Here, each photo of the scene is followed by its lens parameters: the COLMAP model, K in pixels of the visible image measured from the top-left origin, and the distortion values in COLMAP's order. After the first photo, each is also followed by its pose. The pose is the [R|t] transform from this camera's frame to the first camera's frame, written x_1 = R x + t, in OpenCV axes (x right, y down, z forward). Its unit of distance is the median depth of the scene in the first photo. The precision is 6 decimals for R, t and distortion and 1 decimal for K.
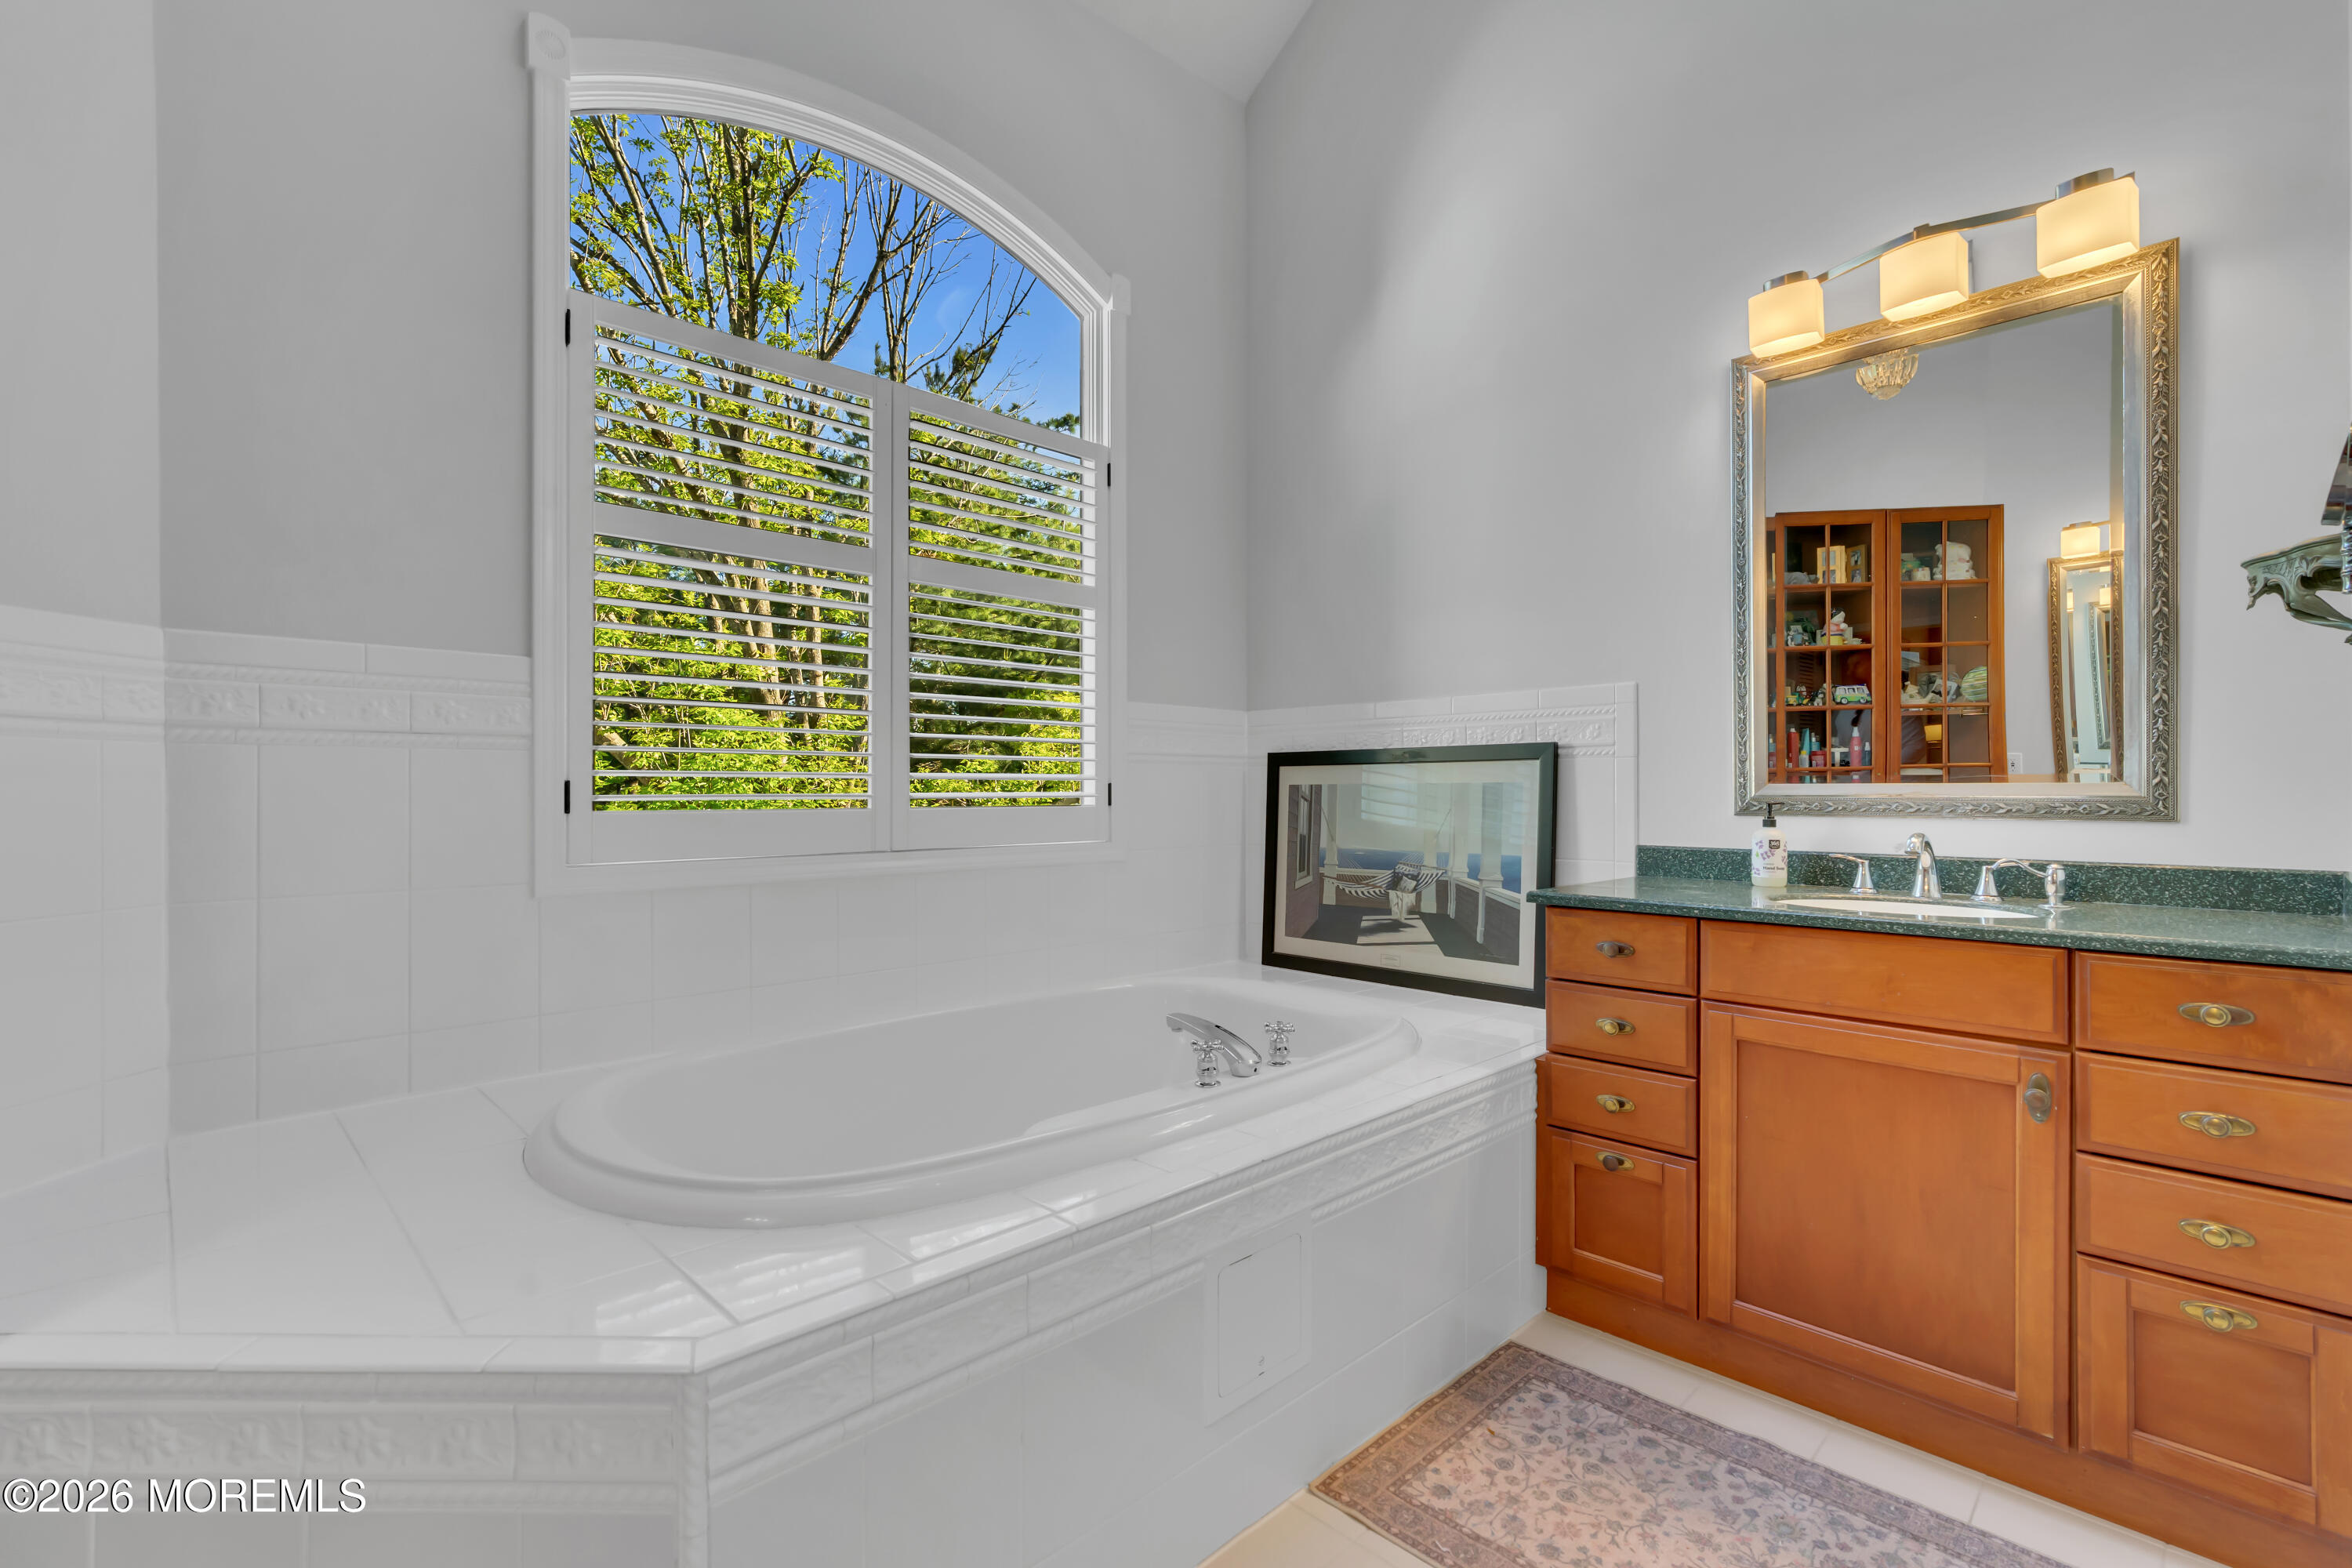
lens RADIAL K [[1063.6, 0, 1176.0], [0, 1063.6, 784.0], [0, 0, 1]] dist [-0.014071, 0.009541]
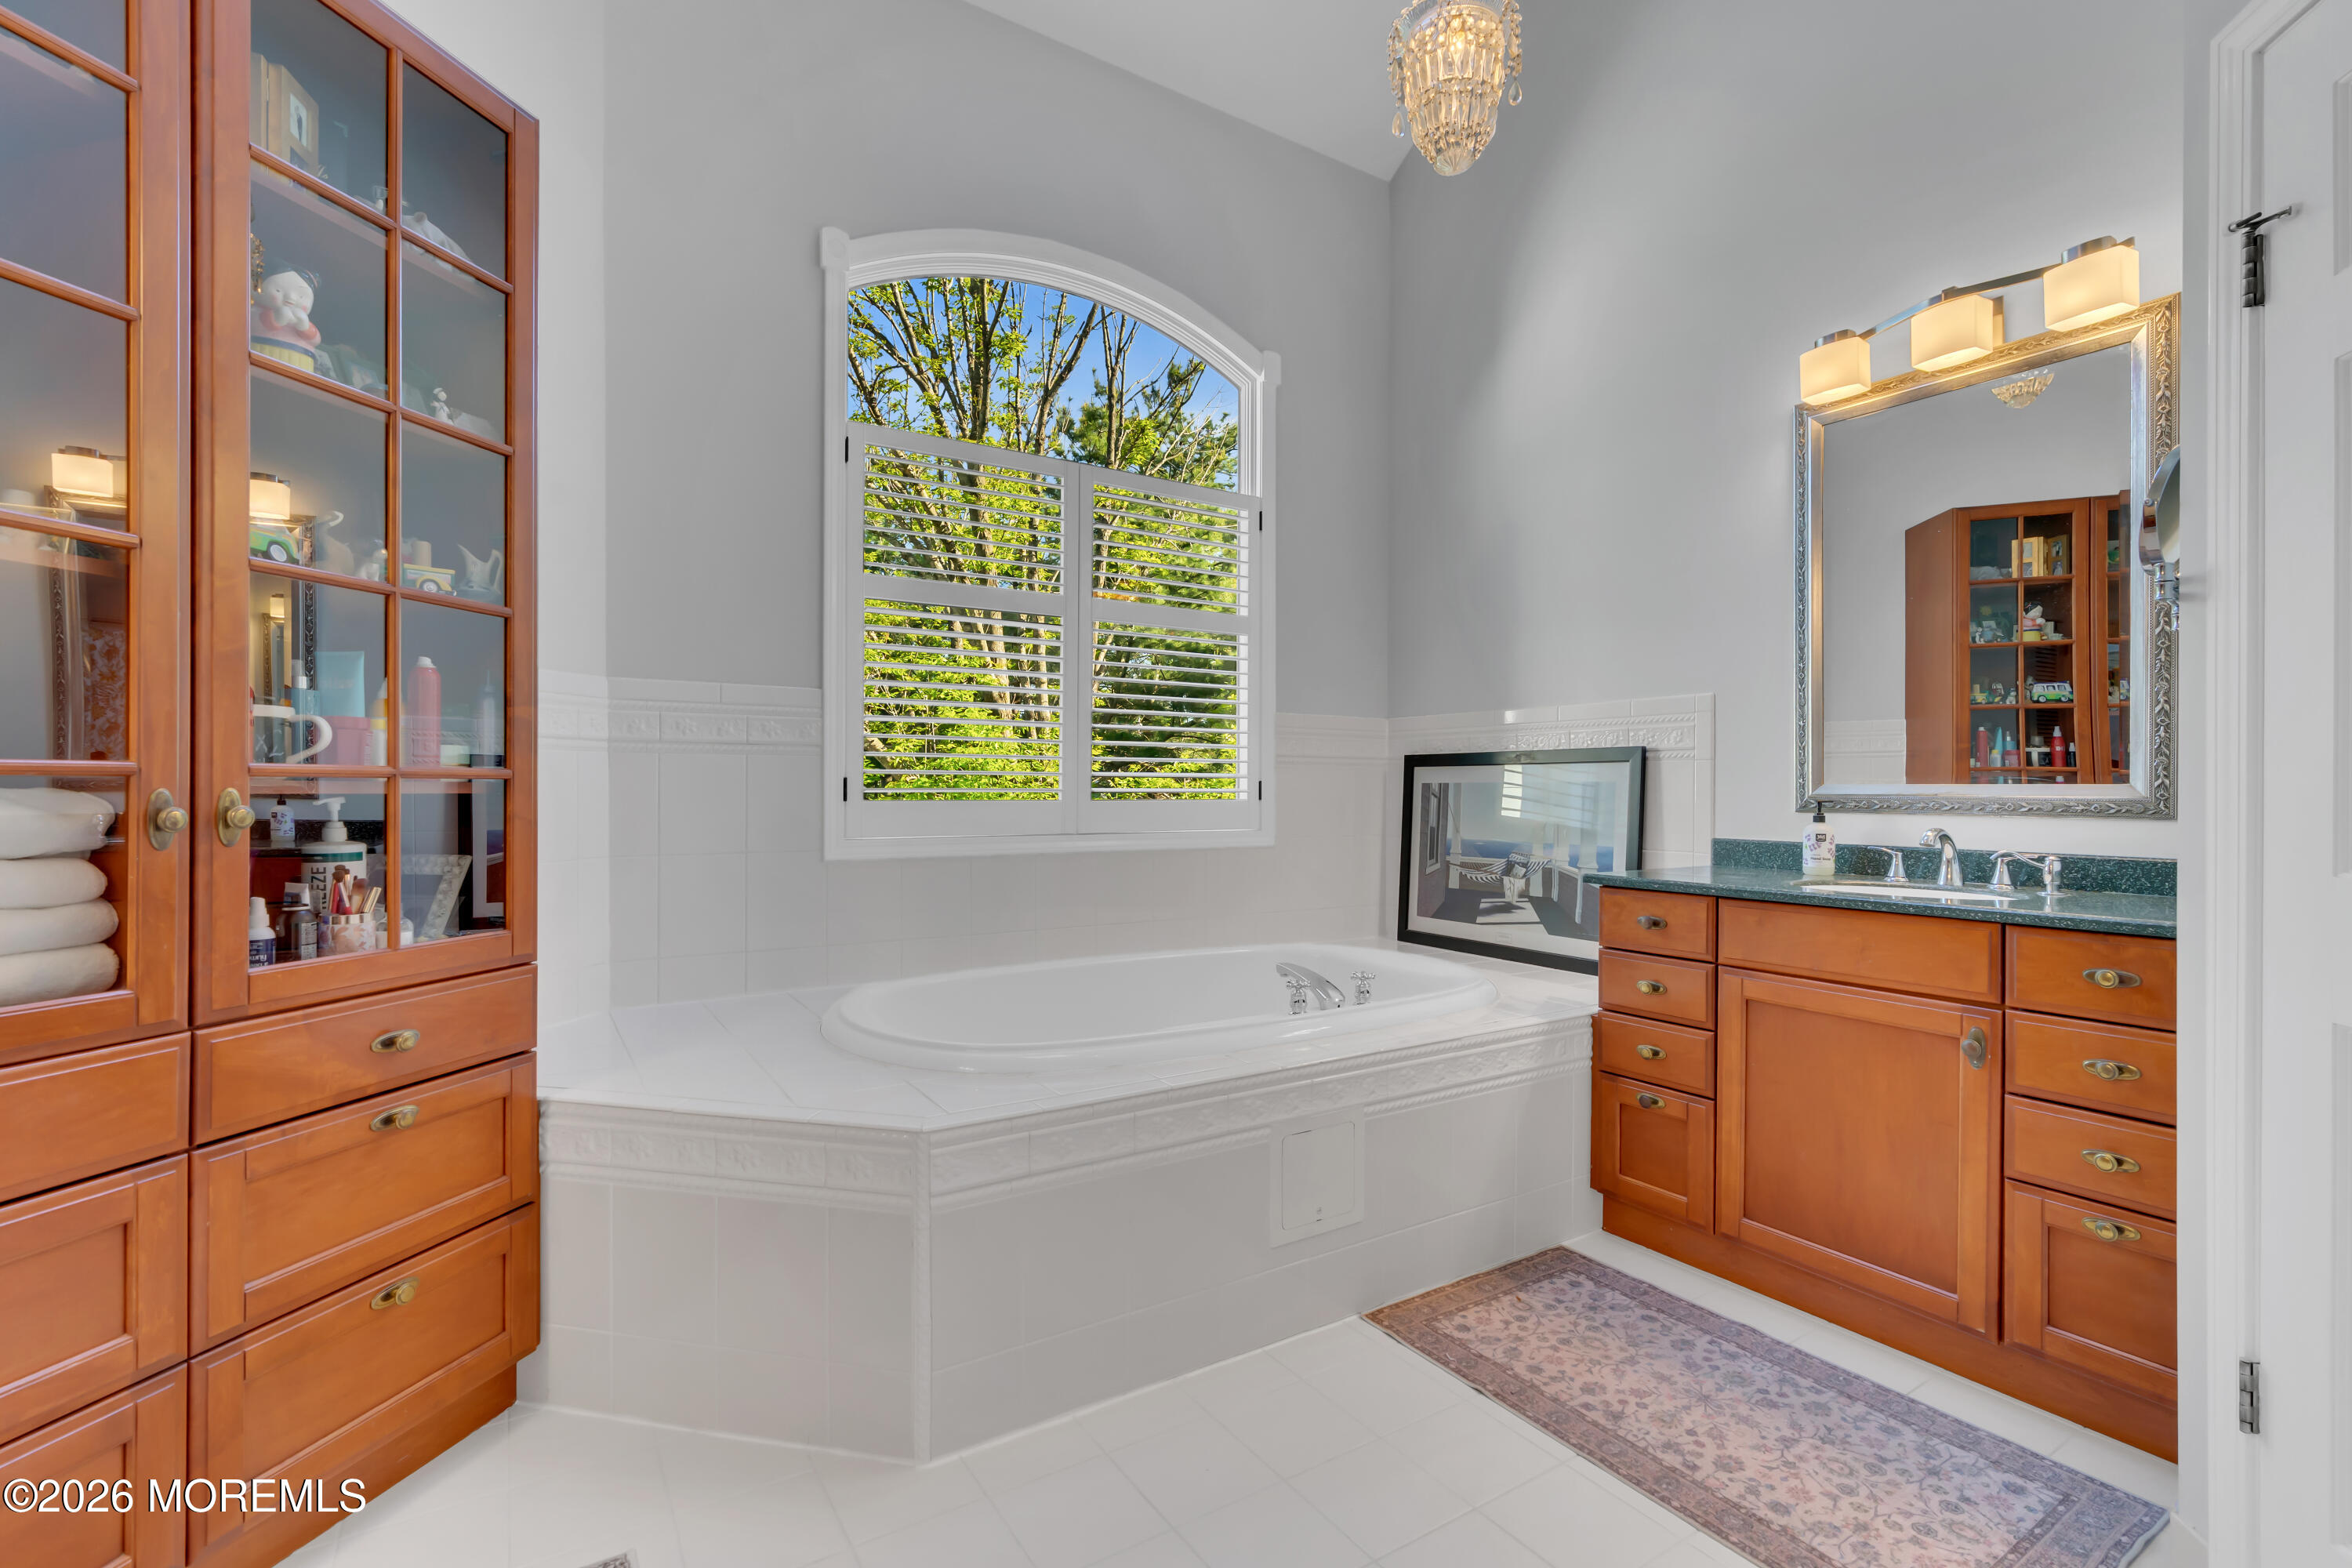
lens RADIAL K [[1063.6, 0, 1176.0], [0, 1063.6, 784.0], [0, 0, 1]] dist [-0.014071, 0.009541]
pose [[0.978550, 0.004671, -0.205955, 0.133128], [-0.004156, 0.999987, 0.002935, -0.000820], [0.205966, -0.002016, 0.978557, -0.266348]]
